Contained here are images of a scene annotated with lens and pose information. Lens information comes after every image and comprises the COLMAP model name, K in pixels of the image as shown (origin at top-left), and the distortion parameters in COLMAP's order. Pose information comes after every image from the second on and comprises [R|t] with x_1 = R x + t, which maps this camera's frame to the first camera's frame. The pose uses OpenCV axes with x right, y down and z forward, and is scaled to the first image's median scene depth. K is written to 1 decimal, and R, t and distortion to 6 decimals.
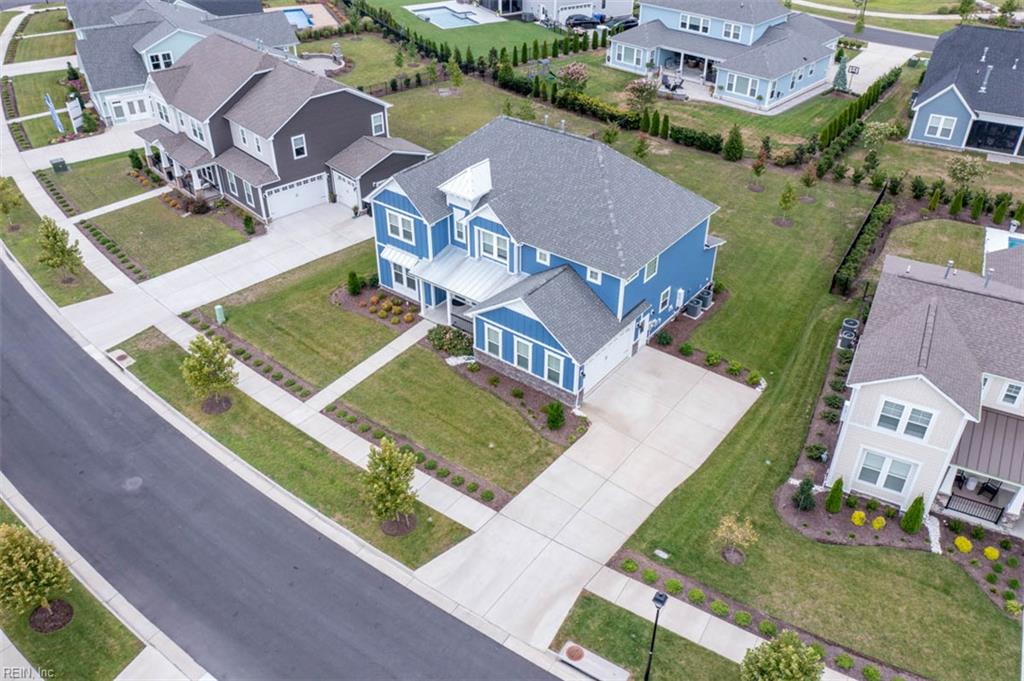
lens RADIAL K [[806.9, 0, 510.5], [0, 806.9, 337.3], [0, 0, 1]] dist [-0.004637, 0.009572]
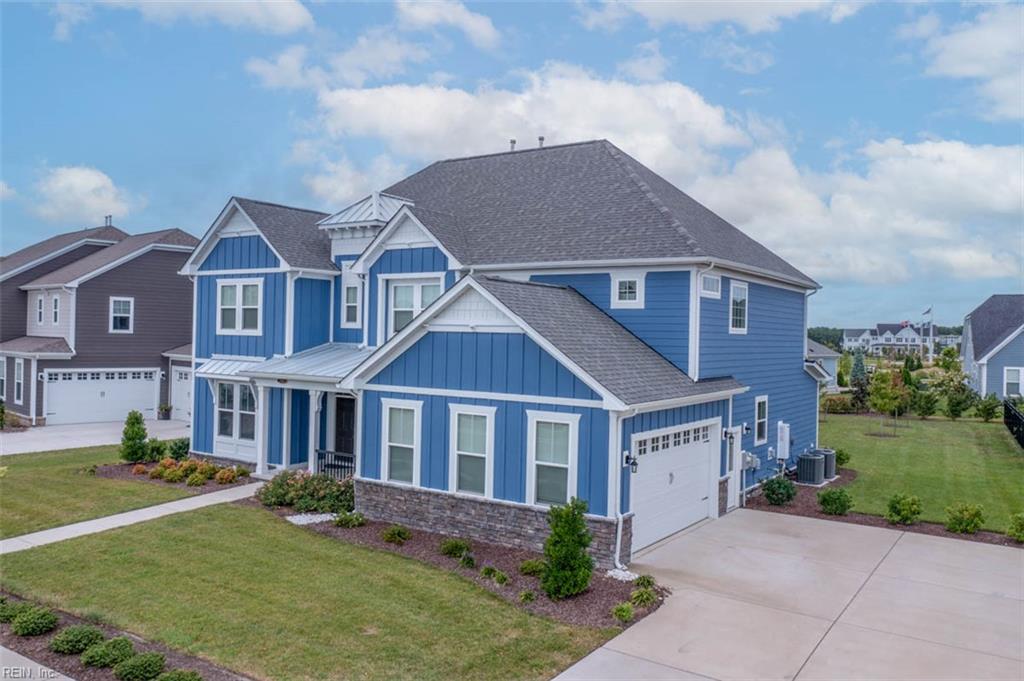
lens RADIAL K [[806.9, 0, 512.0], [0, 806.9, 343.2], [0, 0, 1]] dist [-0.004637, 0.009572]
pose [[0.997513, 0.022568, 0.066770, 0.006956], [0.019017, 0.826031, -0.563304, 0.192945], [-0.067866, 0.563173, 0.823547, 0.599115]]
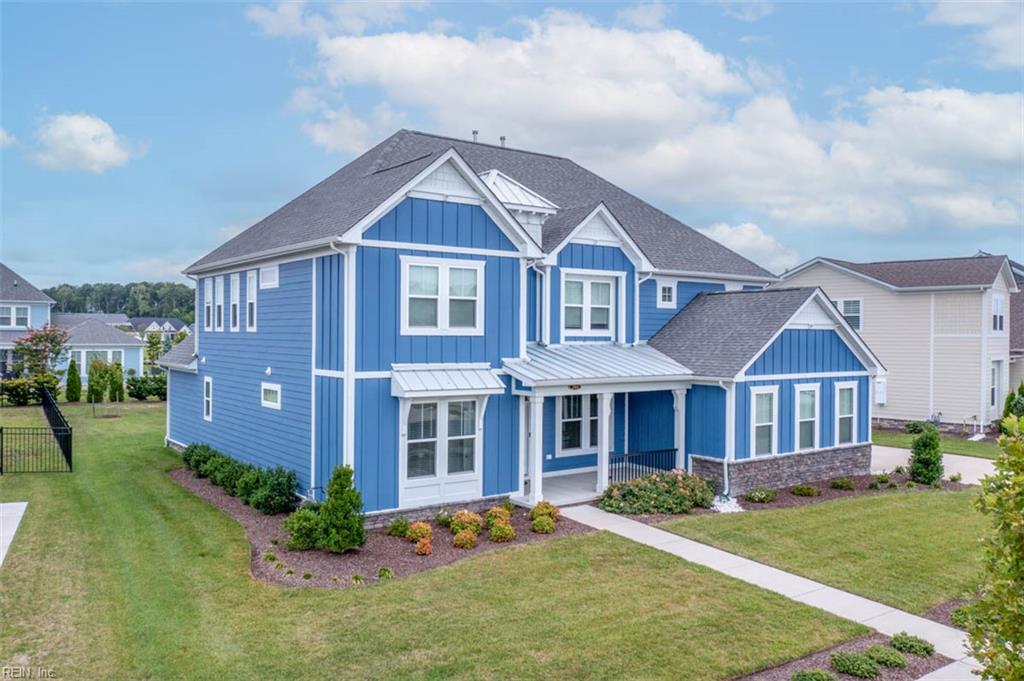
lens RADIAL K [[806.9, 0, 519.7], [0, 806.9, 338.5], [0, 0, 1]] dist [-0.004637, 0.009572]
pose [[0.266094, -0.003845, 0.963940, -0.528151], [0.545172, 0.825299, -0.147202, -0.045266], [-0.794973, 0.564683, 0.221703, 0.945540]]
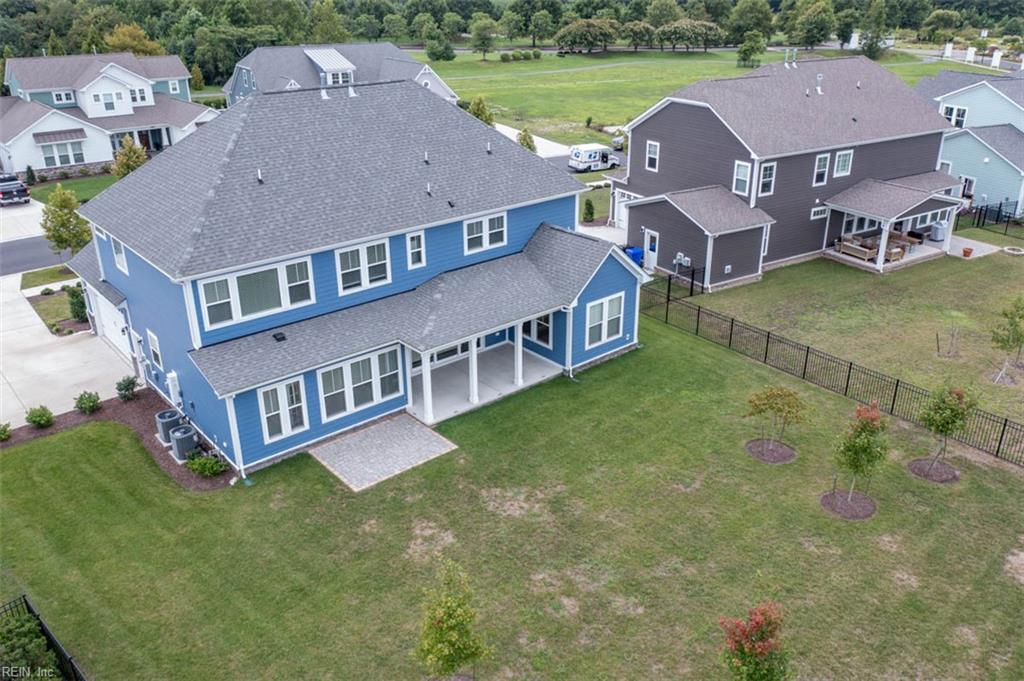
lens RADIAL K [[806.9, 0, 510.1], [0, 806.9, 340.1], [0, 0, 1]] dist [-0.004637, 0.009572]
pose [[-0.196754, 0.395656, -0.897075, 0.709517], [-0.554708, 0.709523, 0.434599, -0.484576], [0.808447, 0.583124, 0.079872, 1.200527]]
